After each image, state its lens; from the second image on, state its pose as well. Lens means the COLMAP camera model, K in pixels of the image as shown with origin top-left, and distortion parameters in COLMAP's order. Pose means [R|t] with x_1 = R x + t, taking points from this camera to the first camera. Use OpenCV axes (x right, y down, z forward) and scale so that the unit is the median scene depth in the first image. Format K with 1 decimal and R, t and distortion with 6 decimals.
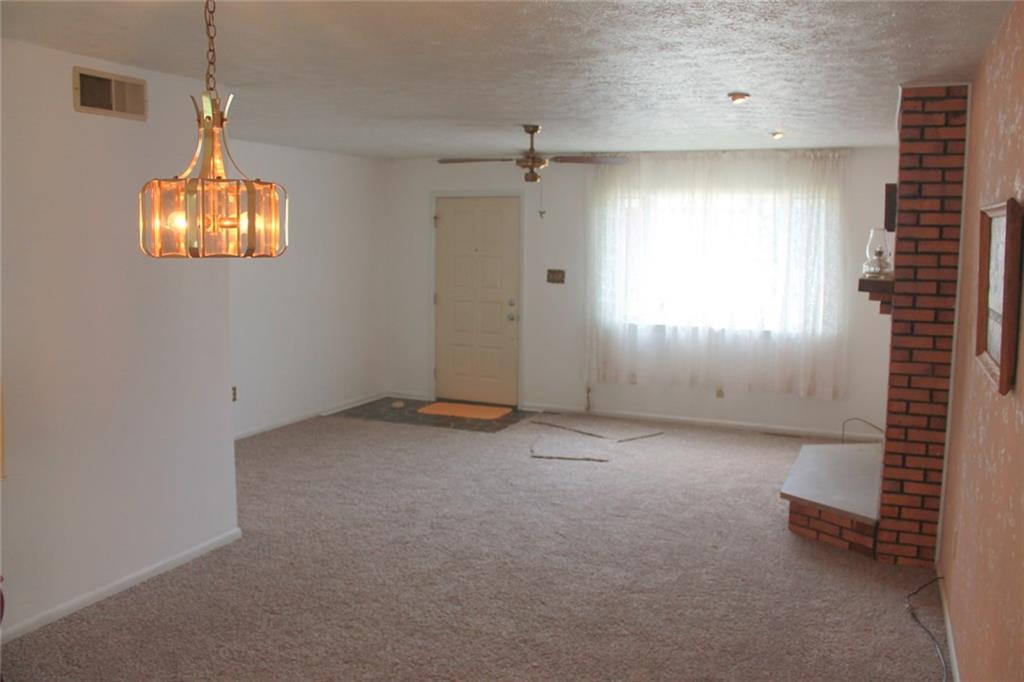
lens RADIAL K [[881.4, 0, 512.0], [0, 881.4, 341.0], [0, 0, 1]] dist [-0.109855, -0.000332]
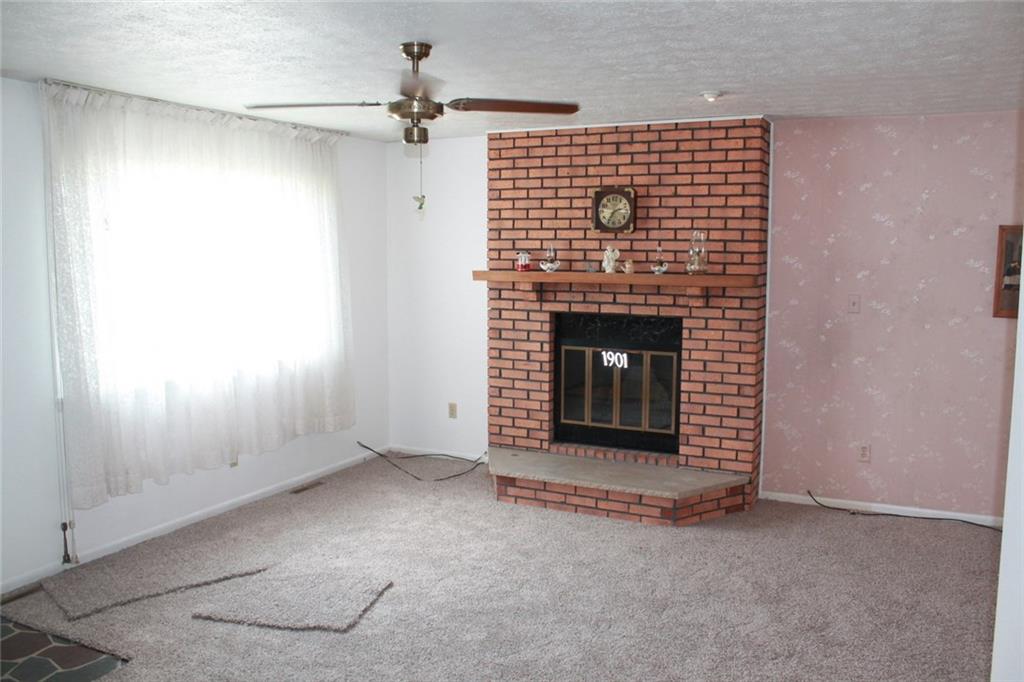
lens RADIAL K [[881.4, 0, 512.0], [0, 881.4, 341.0], [0, 0, 1]] dist [-0.109855, -0.000332]
pose [[0.047459, -0.113428, 0.992412, -0.540418], [0.109355, 0.988150, 0.107712, -0.110338], [-0.992869, 0.103413, 0.059301, 0.915394]]
